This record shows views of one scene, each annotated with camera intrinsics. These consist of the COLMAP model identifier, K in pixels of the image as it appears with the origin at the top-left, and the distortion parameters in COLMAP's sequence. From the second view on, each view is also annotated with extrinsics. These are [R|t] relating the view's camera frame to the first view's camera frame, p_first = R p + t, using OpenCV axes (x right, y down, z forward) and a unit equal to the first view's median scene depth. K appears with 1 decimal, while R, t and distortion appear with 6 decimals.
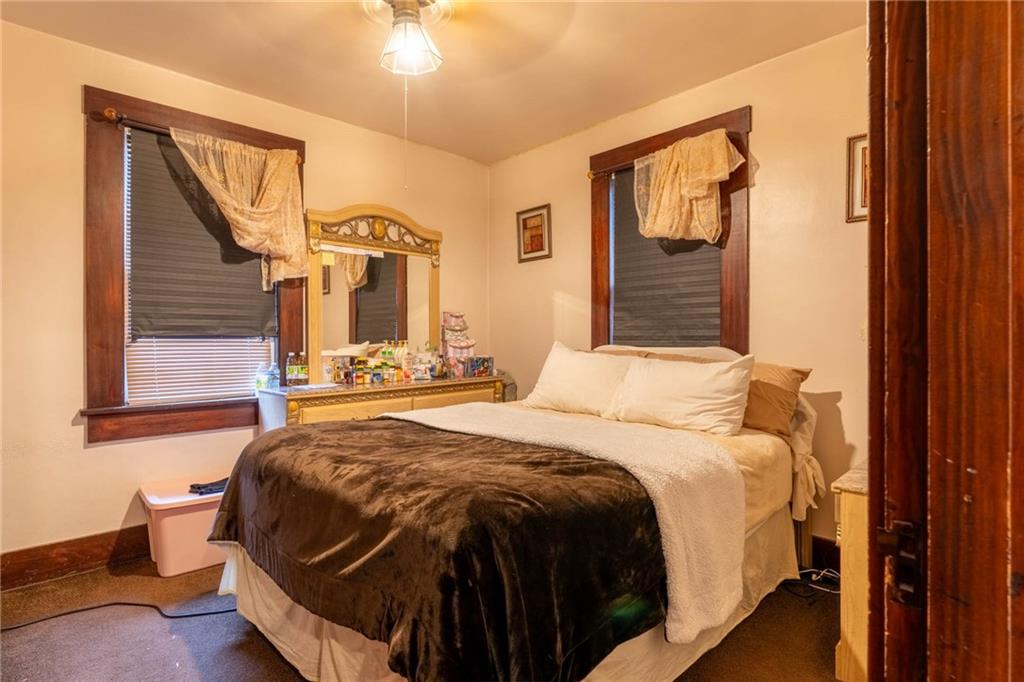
lens RADIAL K [[529.3, 0, 512.2], [0, 529.3, 340.9], [0, 0, 1]] dist [0.001674, 0.000553]
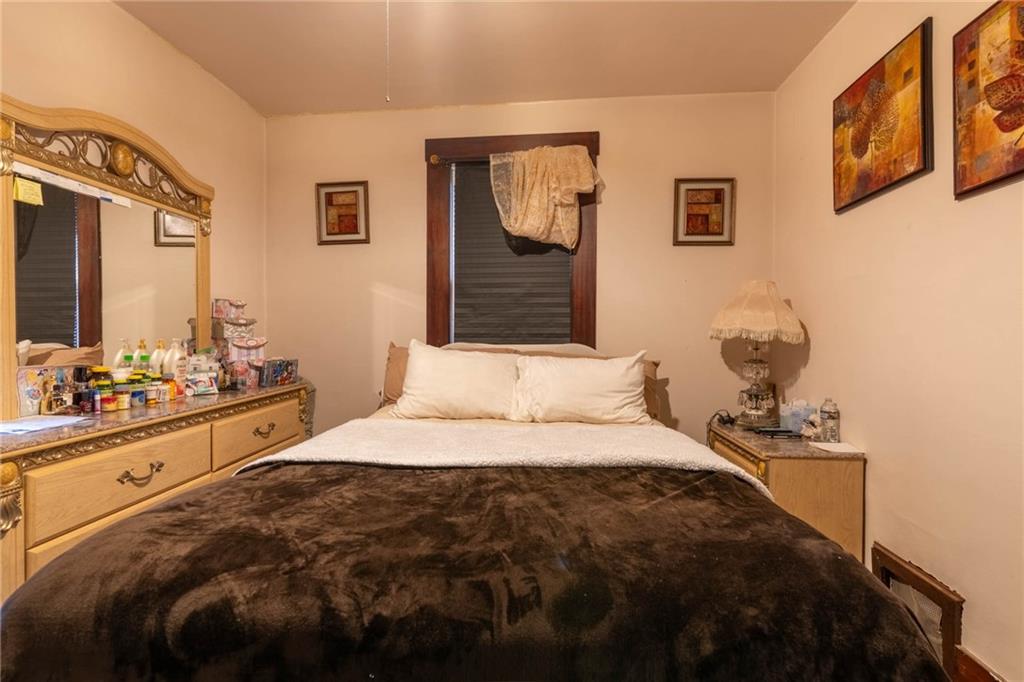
lens RADIAL K [[464.4, 0, 513.0], [0, 464.4, 339.7], [0, 0, 1]] dist [0.003336, 0.000070]
pose [[0.750900, -0.005306, 0.660394, -0.286448], [0.002073, 0.999982, 0.005678, -0.001893], [-0.660412, -0.002894, 0.750898, 0.297346]]
